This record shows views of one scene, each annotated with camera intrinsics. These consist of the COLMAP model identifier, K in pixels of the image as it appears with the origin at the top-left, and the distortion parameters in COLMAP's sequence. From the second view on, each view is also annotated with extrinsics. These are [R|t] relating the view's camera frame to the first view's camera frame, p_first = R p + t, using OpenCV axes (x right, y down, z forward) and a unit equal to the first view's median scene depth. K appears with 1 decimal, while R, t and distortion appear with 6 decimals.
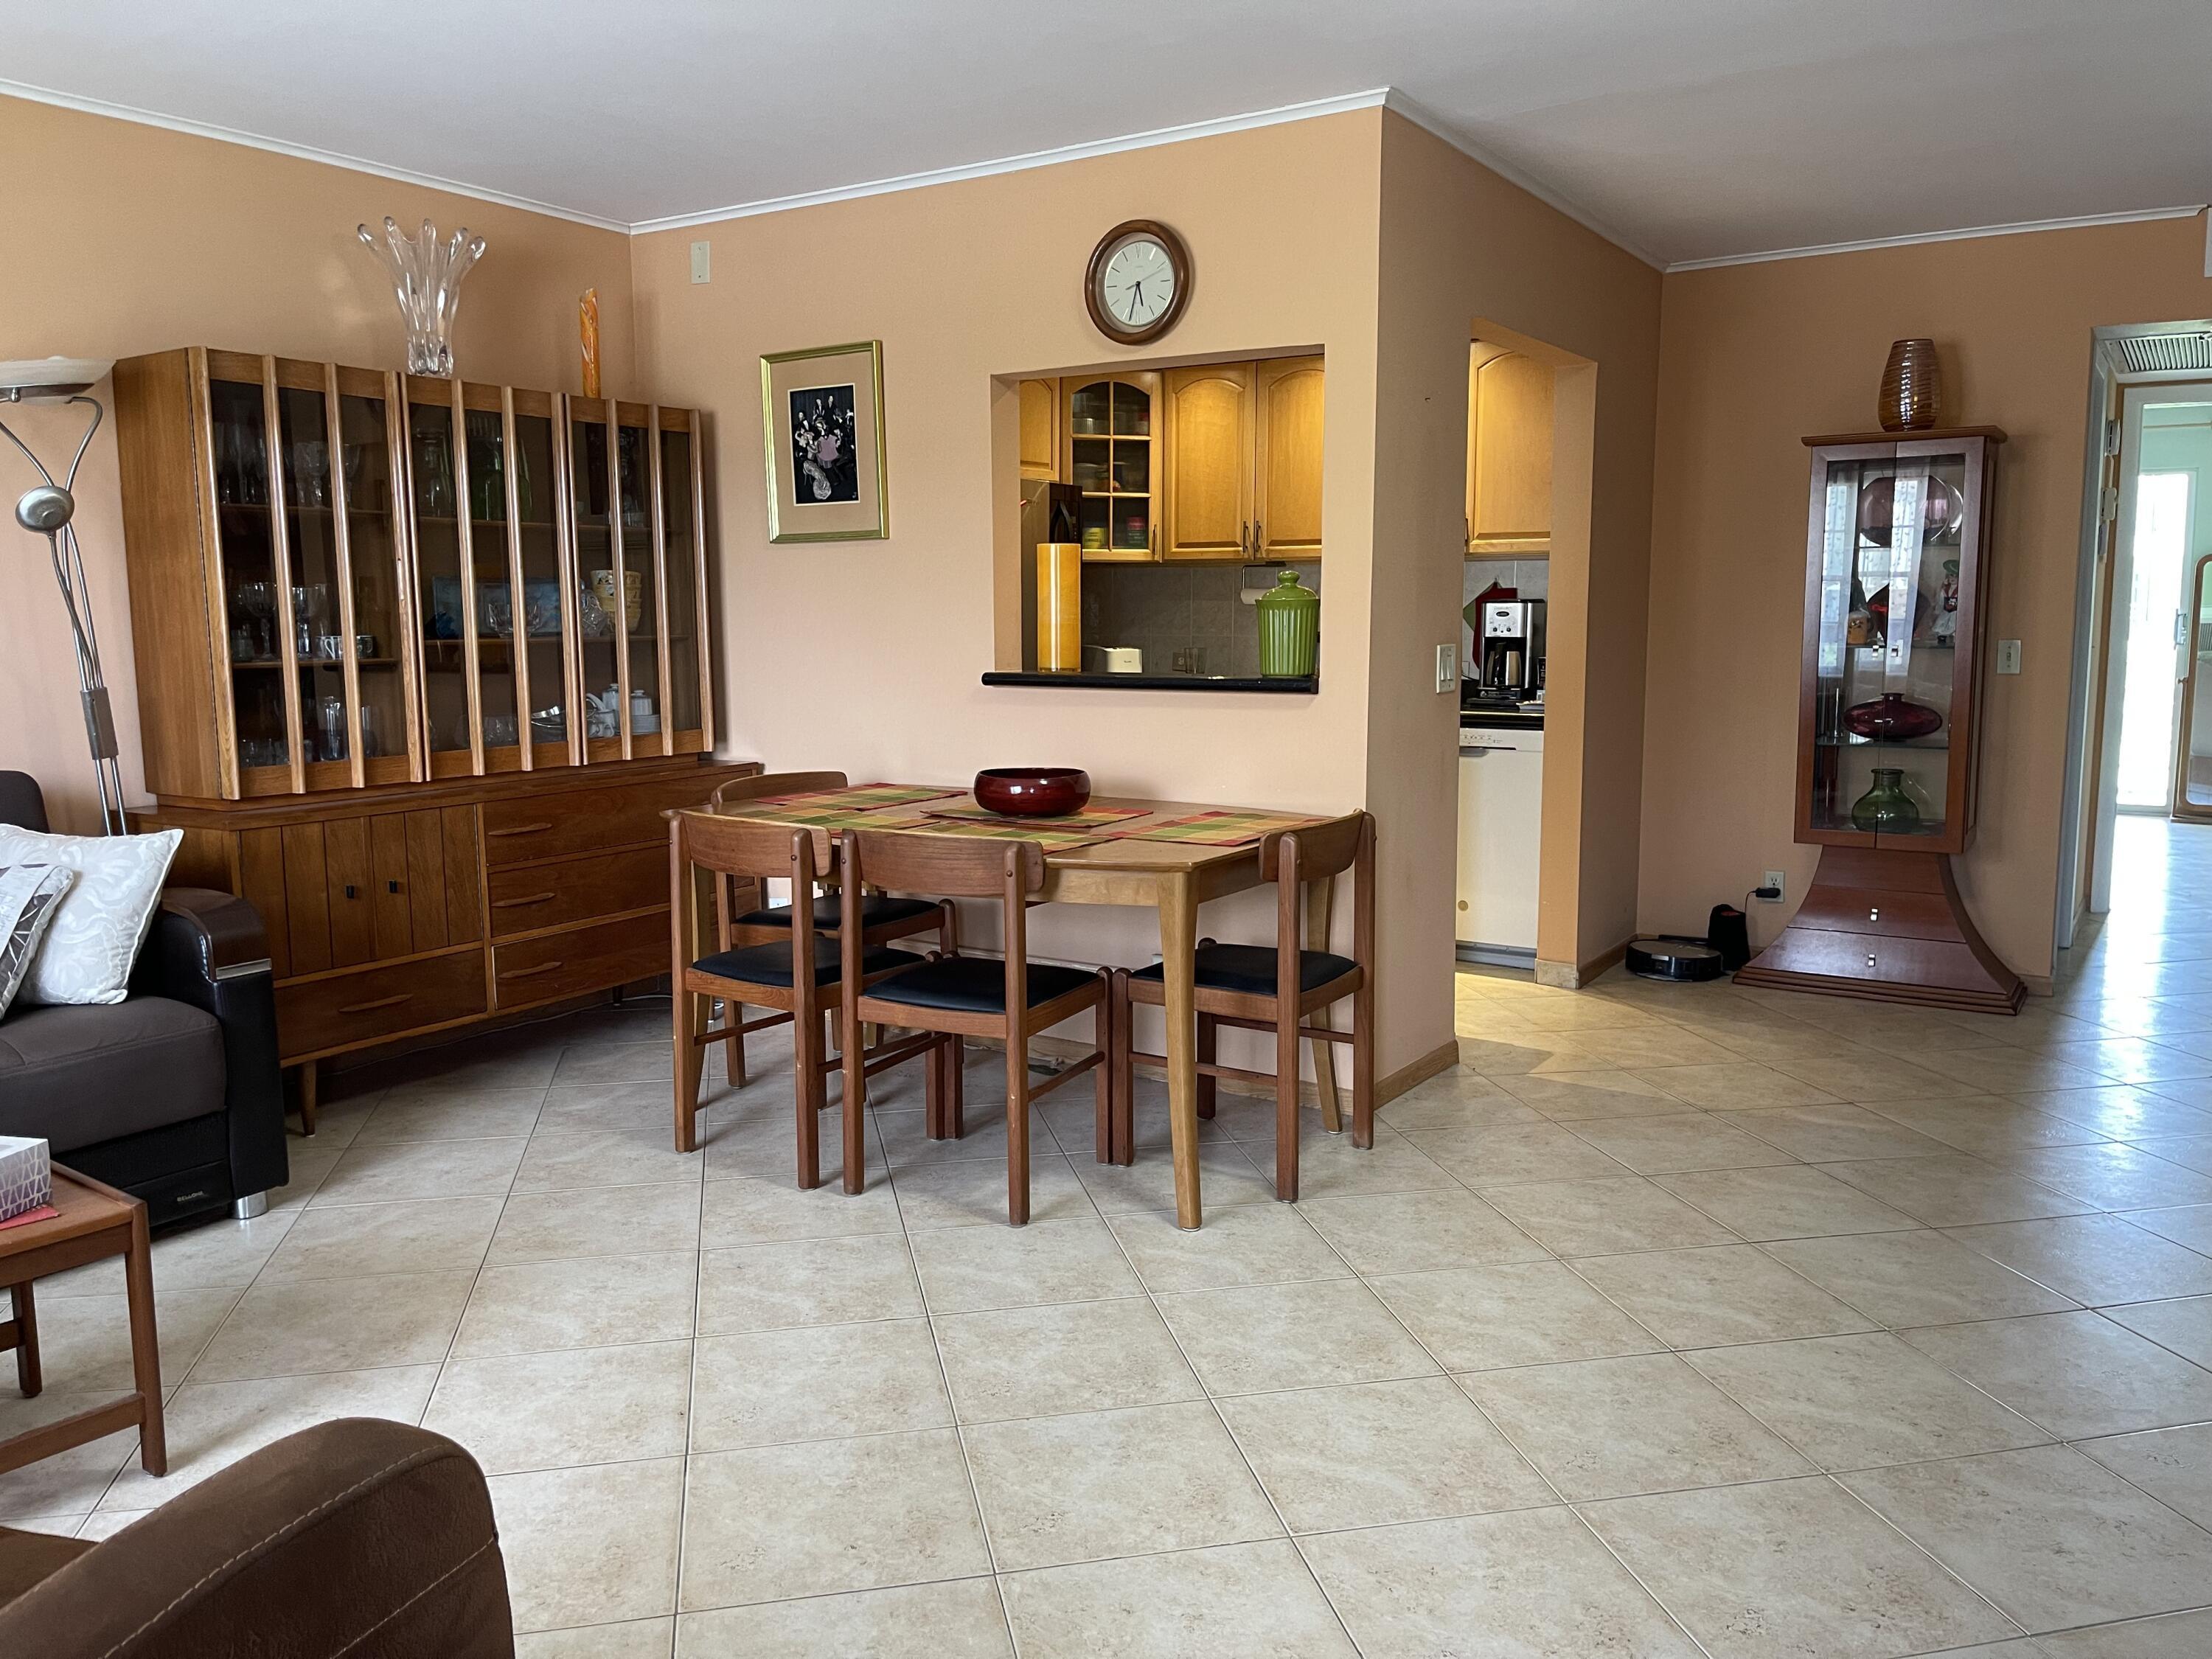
lens RADIAL K [[1691.0, 0, 1067.2], [0, 1691.0, 846.5], [0, 0, 1]] dist [0.078745, -0.107677]
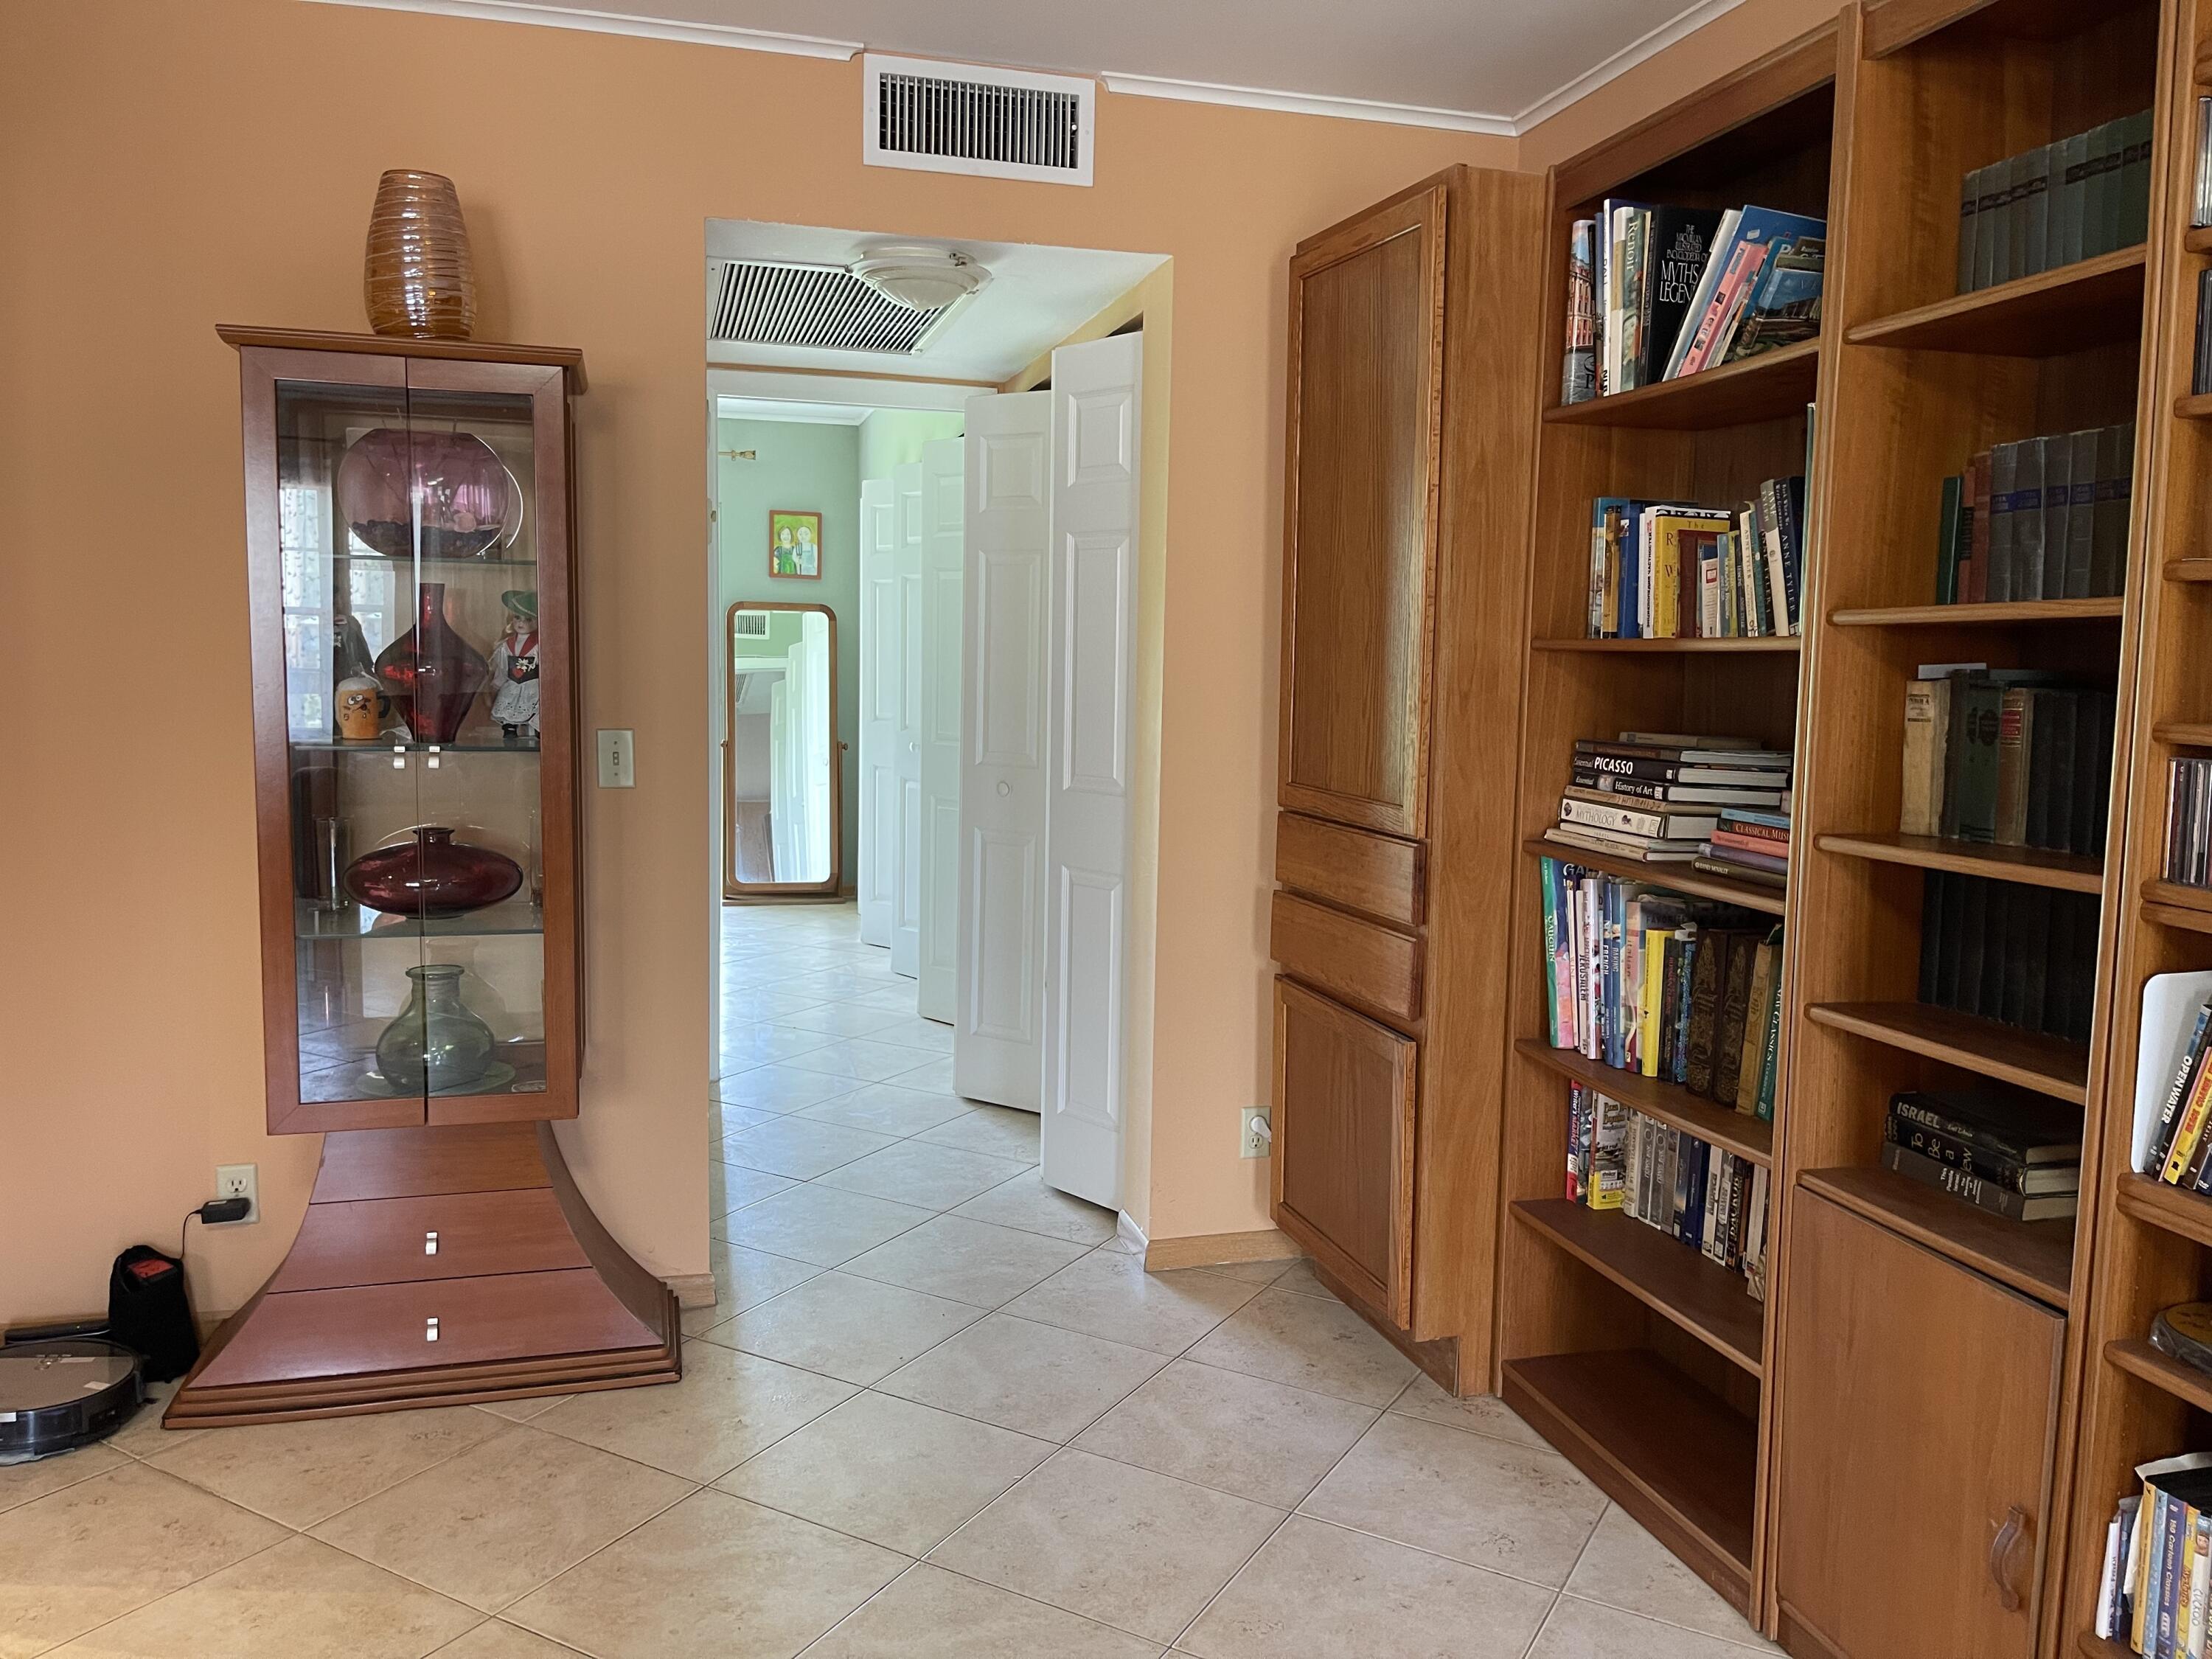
lens RADIAL K [[1691.0, 0, 1115.1], [0, 1691.0, 810.0], [0, 0, 1]] dist [0.078745, -0.107677]
pose [[0.657212, -0.048226, 0.752161, 0.223835], [0.078150, 0.996932, -0.004366, -0.078870], [-0.749643, 0.061651, 0.658965, 0.495579]]
